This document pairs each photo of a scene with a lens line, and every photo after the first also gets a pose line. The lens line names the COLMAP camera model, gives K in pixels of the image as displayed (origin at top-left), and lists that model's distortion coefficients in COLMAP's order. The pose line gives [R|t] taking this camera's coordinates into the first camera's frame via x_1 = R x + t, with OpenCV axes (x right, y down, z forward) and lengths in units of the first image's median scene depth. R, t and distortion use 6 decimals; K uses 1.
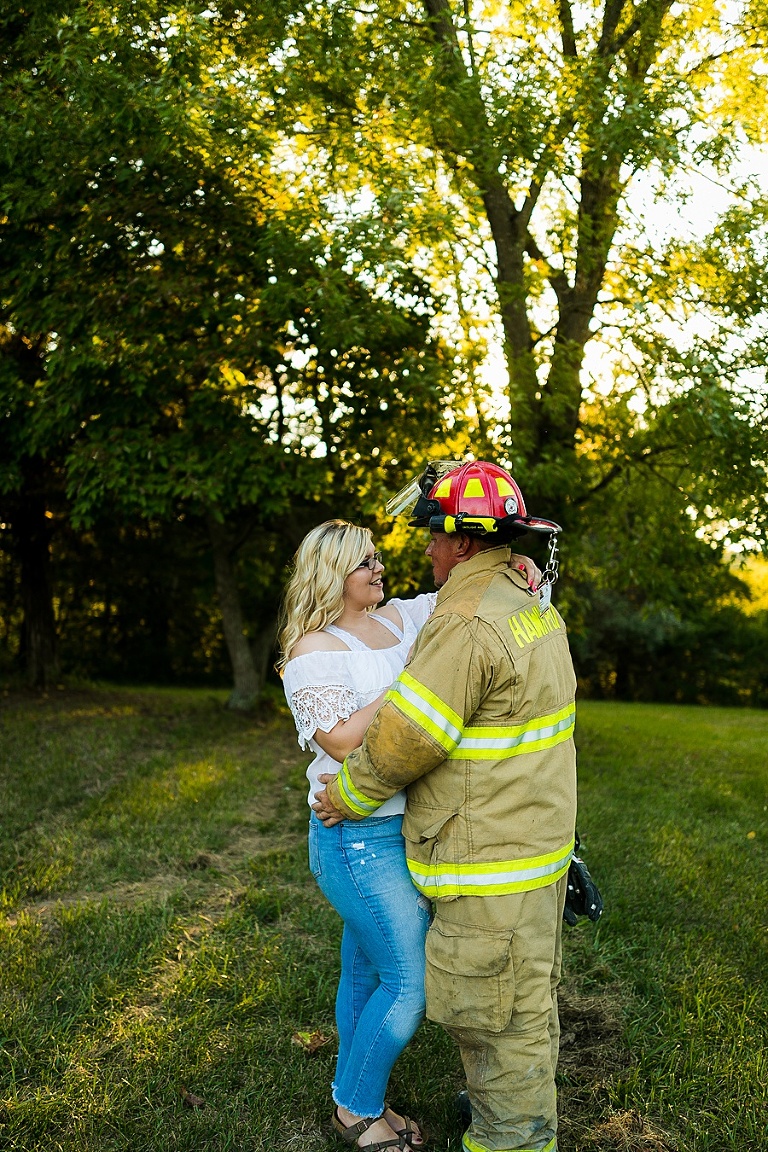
lens RADIAL K [[1182.2, 0, 343.9], [0, 1182.2, 578.3], [0, 0, 1]] dist [-0.094995, 0.002211]
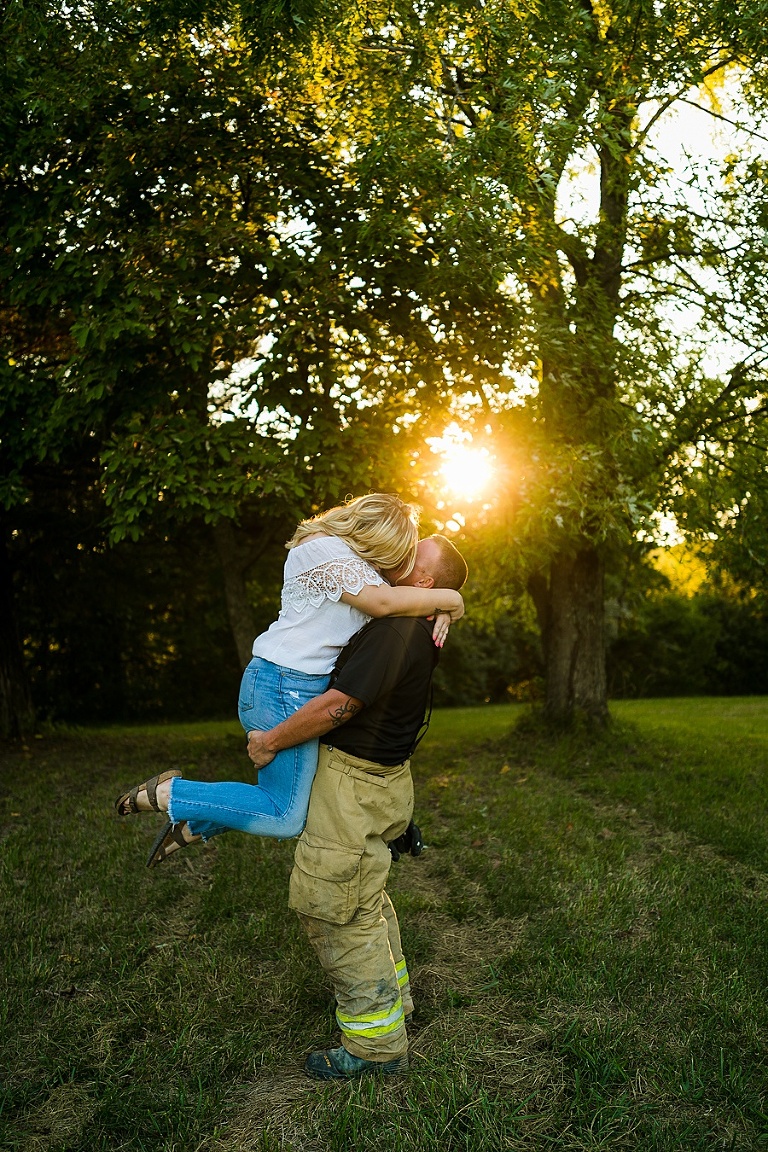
lens RADIAL K [[1131.7, 0, 344.5], [0, 1131.7, 573.3], [0, 0, 1]] dist [-0.006104, -0.005082]
pose [[0.993716, -0.074381, 0.083646, -0.142642], [0.076111, 0.996943, -0.017677, 0.002411], [-0.082075, 0.023932, 0.996339, 0.229810]]
